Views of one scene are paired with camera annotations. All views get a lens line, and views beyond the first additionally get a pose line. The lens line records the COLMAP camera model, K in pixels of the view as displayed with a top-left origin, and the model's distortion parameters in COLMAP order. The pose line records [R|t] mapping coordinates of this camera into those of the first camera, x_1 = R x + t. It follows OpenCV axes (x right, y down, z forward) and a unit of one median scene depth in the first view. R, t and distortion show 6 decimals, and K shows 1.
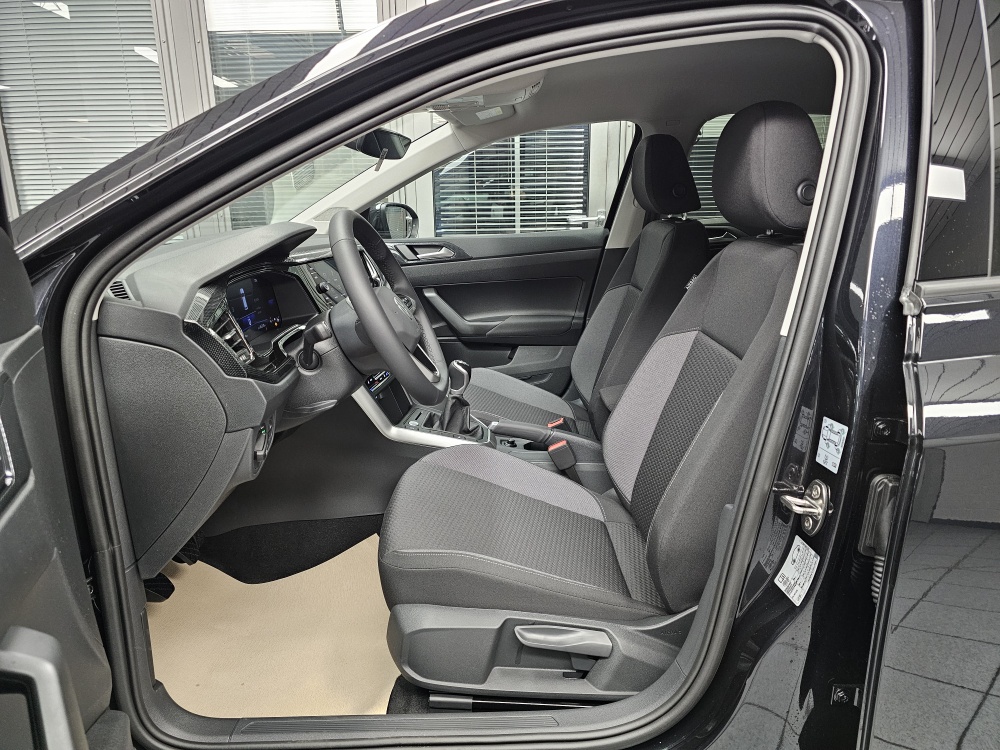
lens RADIAL K [[687.6, 0, 500.0], [0, 687.6, 375.0], [0, 0, 1]] dist [0.042272, -0.001117]
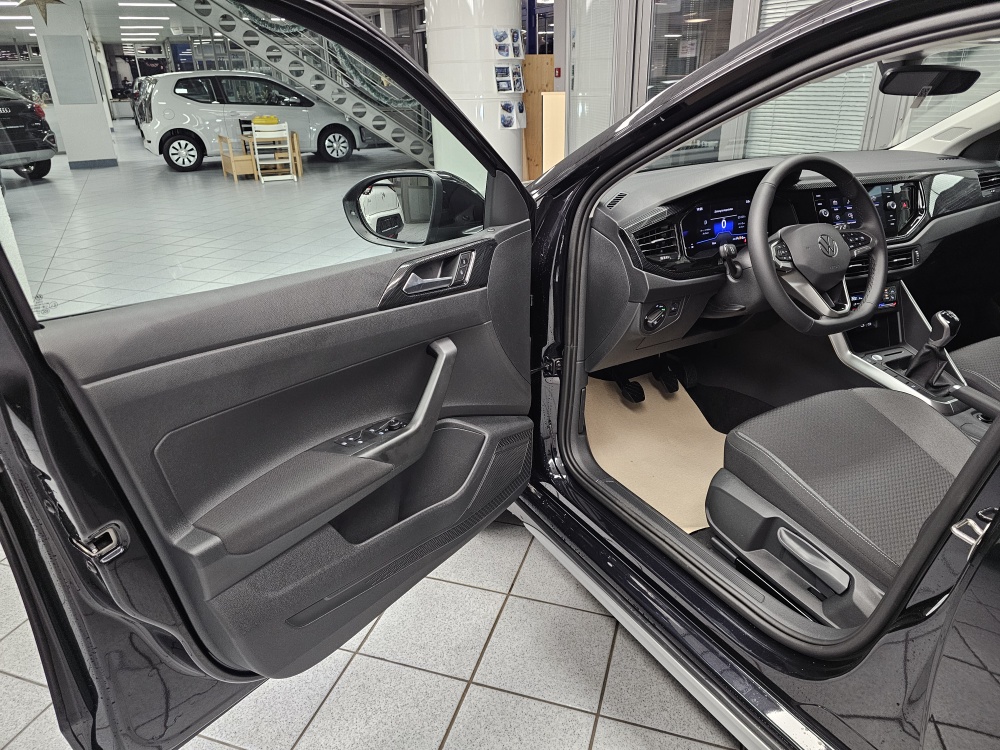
lens RADIAL K [[687.6, 0, 500.0], [0, 687.6, 375.0], [0, 0, 1]] dist [0.042272, -0.001117]
pose [[0.470355, 0.354819, -0.808004, 0.674765], [-0.212752, 0.934195, 0.286386, -0.125085], [0.856448, 0.037202, 0.514891, -0.053987]]
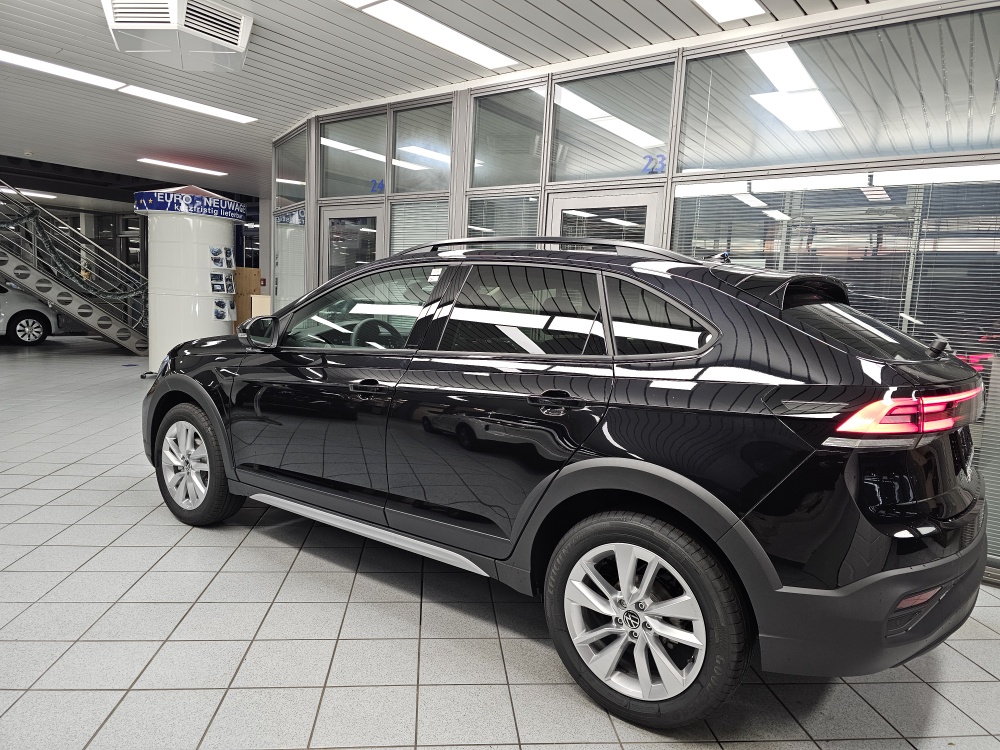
lens RADIAL K [[687.6, 0, 500.0], [0, 687.6, 375.0], [0, 0, 1]] dist [0.042272, -0.001117]
pose [[0.777738, 0.126548, -0.615719, 1.907916], [-0.223211, 0.971288, -0.082320, 0.074519], [0.587623, 0.201459, 0.783654, -0.825085]]
